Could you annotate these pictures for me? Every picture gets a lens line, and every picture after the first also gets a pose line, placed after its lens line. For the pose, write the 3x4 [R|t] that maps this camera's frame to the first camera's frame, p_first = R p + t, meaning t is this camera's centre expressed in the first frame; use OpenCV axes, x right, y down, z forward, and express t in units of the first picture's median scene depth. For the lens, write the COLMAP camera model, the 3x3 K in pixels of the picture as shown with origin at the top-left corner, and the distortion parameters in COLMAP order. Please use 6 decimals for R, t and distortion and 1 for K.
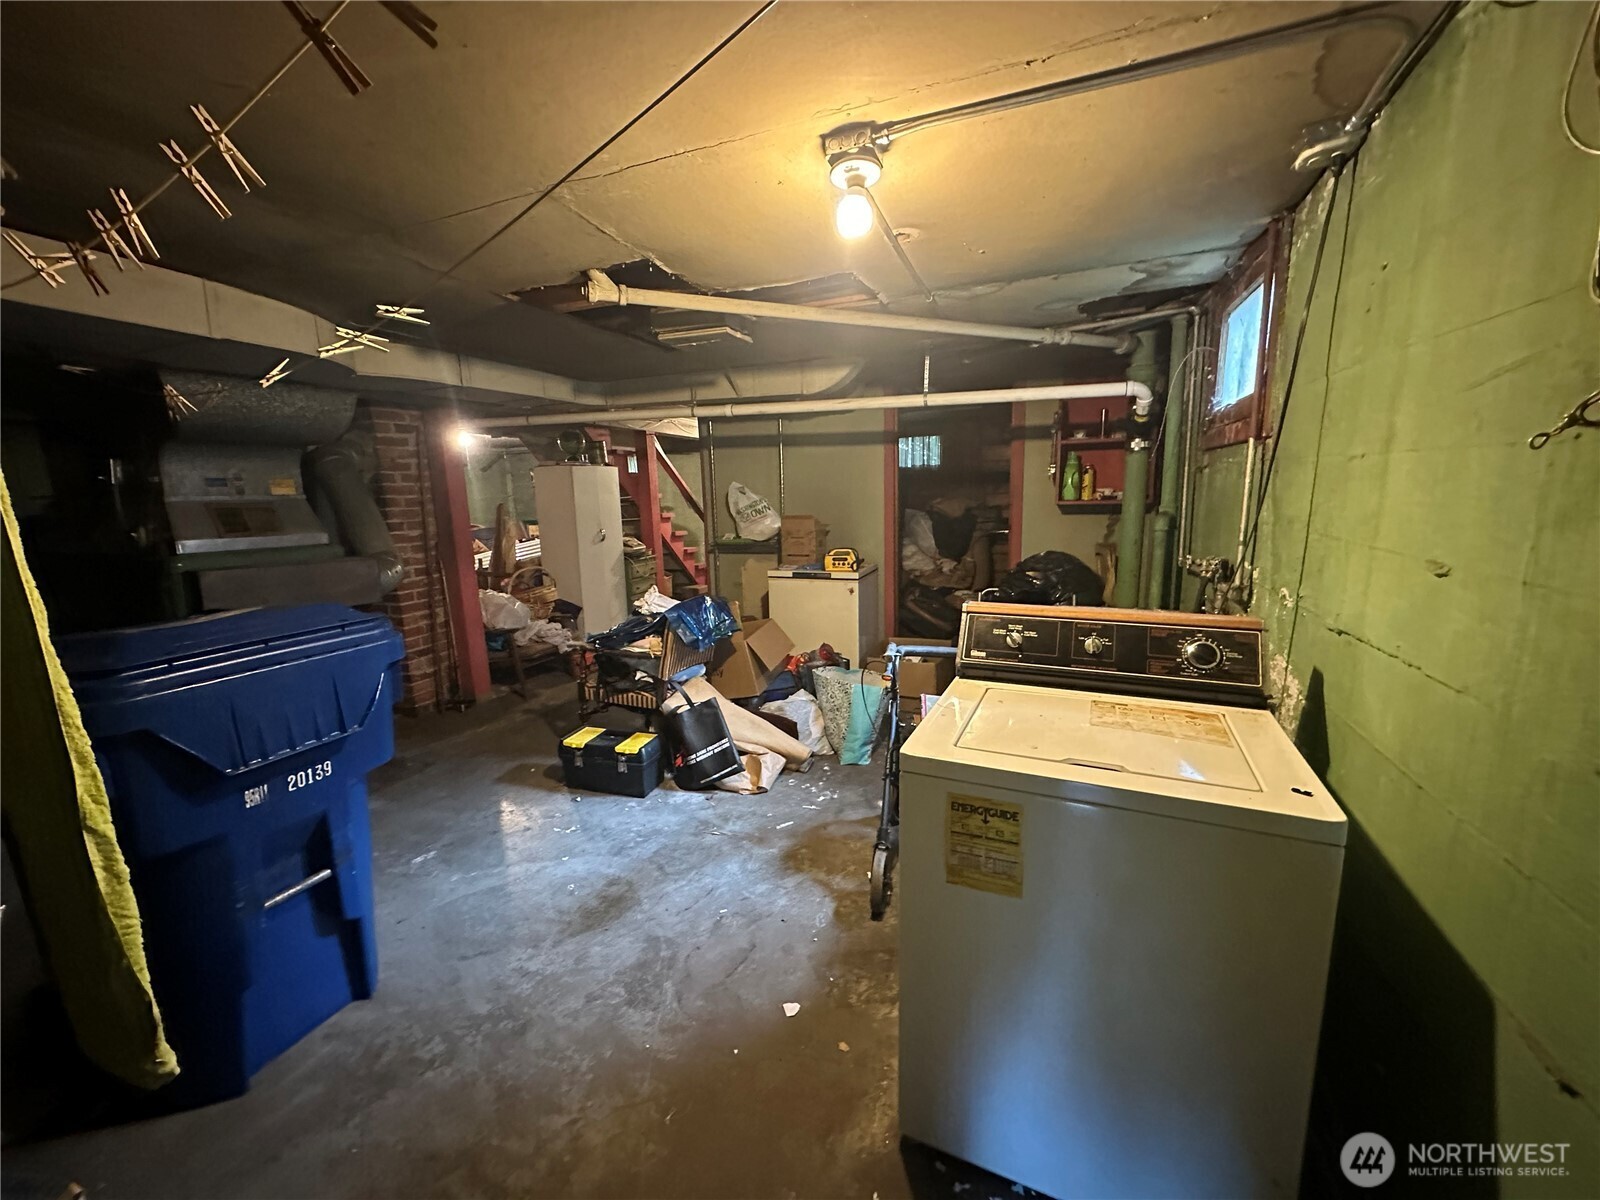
lens RADIAL K [[636.1, 0, 795.3], [0, 636.1, 602.1], [0, 0, 1]] dist [-0.001495, 0.000526]
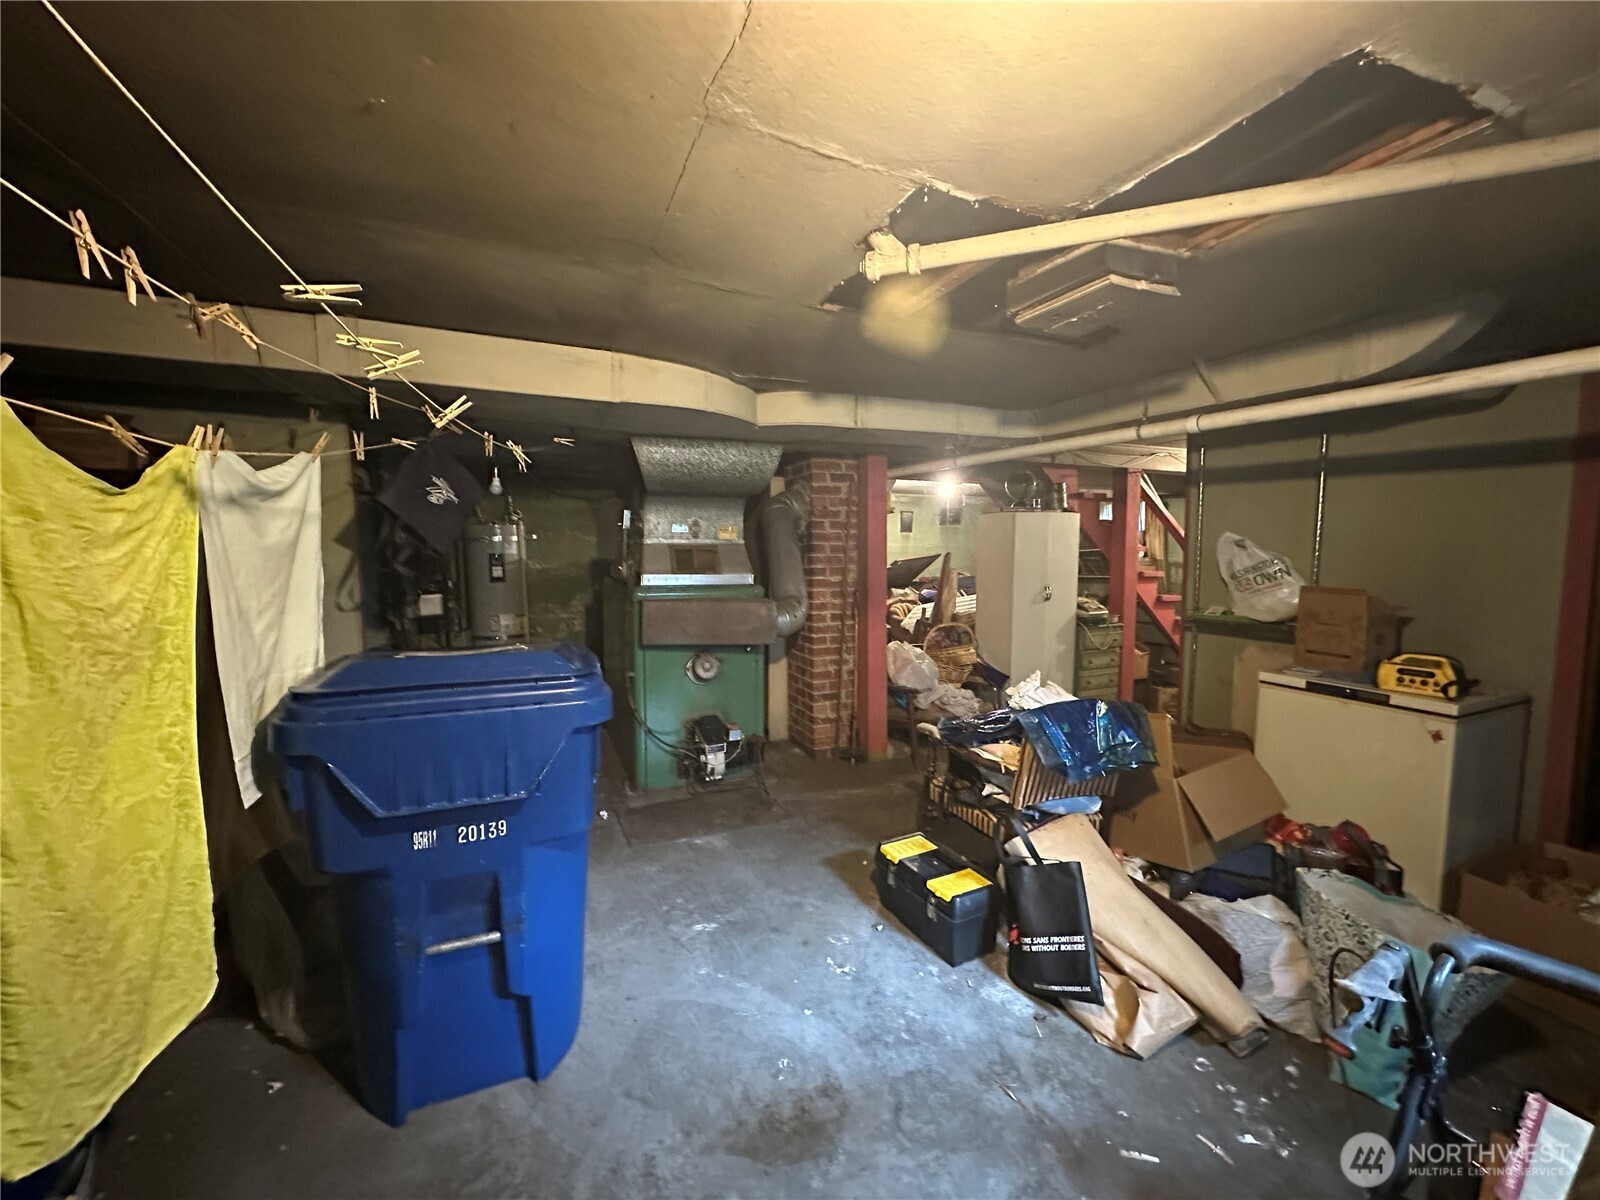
lens RADIAL K [[636.1, 0, 801.0], [0, 636.1, 602.1], [0, 0, 1]] dist [-0.001495, 0.000526]
pose [[0.701407, 0.086264, -0.707521, 0.097970], [-0.139862, 0.990008, -0.017947, -0.053283], [0.698904, 0.111543, 0.706464, 0.288528]]
